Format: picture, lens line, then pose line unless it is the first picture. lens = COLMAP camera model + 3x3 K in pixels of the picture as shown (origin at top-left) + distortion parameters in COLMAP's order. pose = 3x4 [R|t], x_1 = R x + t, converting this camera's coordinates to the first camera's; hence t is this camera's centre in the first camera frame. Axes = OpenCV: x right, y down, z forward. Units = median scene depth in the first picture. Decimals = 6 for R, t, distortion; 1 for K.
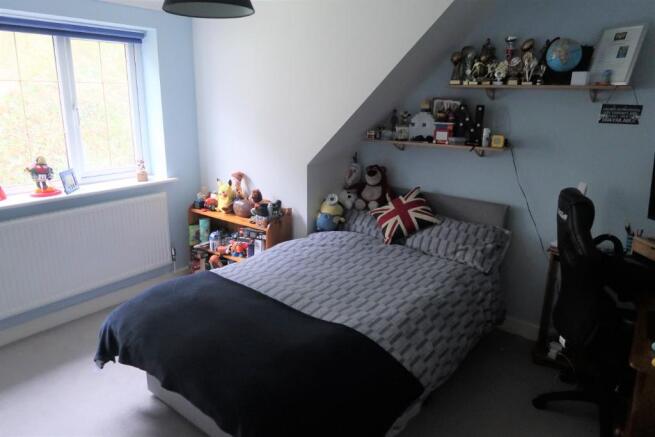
lens RADIAL K [[452.7, 0, 326.5], [0, 452.7, 219.6], [0, 0, 1]] dist [0.003156, 0.002564]
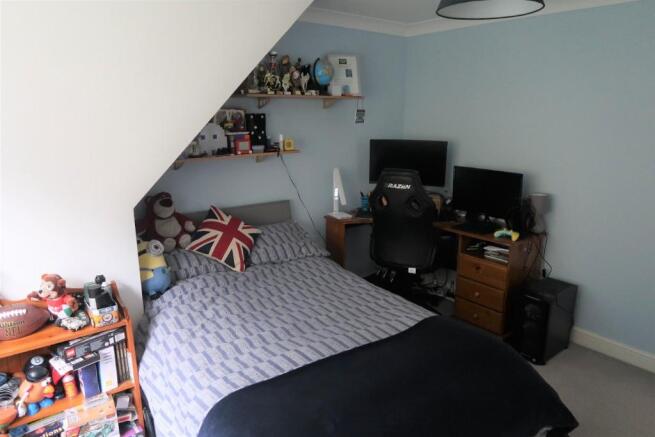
lens RADIAL K [[452.7, 0, 327.0], [0, 452.7, 216.0], [0, 0, 1]] dist [0.003156, 0.002564]
pose [[0.271268, -0.236047, 0.933111, -0.642368], [0.263196, 0.950704, 0.163983, -0.154435], [-0.925819, 0.201108, 0.320022, 0.556930]]
